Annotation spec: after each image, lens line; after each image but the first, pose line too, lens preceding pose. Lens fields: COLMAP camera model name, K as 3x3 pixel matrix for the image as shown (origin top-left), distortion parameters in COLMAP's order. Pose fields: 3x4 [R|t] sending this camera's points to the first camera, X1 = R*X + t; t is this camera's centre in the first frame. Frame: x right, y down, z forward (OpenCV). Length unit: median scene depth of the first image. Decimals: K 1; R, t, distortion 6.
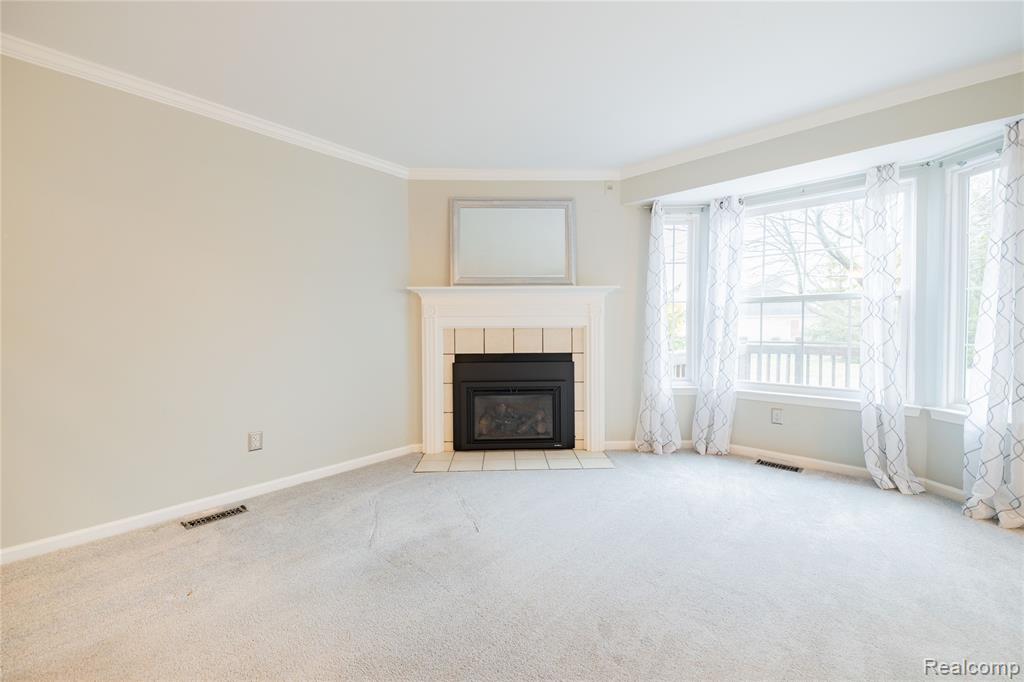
lens RADIAL K [[418.3, 0, 508.7], [0, 418.3, 337.7], [0, 0, 1]] dist [0.043658, -0.009983]
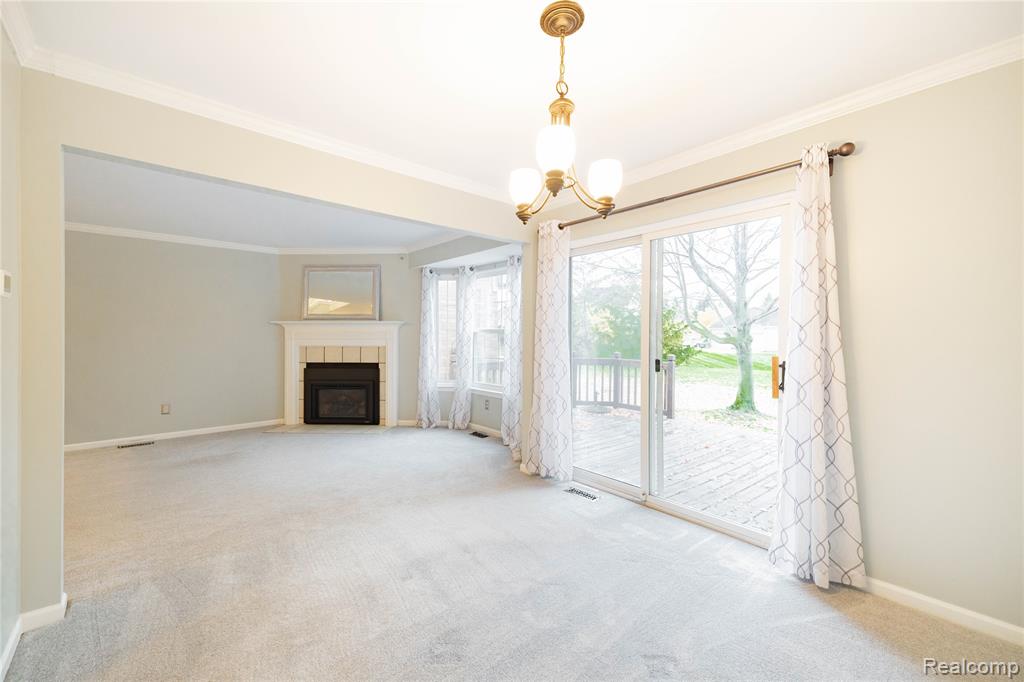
lens RADIAL K [[418.3, 0, 506.4], [0, 418.3, 338.8], [0, 0, 1]] dist [0.043658, -0.009983]
pose [[0.993114, 0.008961, -0.116810, 0.812799], [-0.011029, 0.999793, -0.017070, -0.032778], [0.116633, 0.018240, 0.993008, -0.503886]]
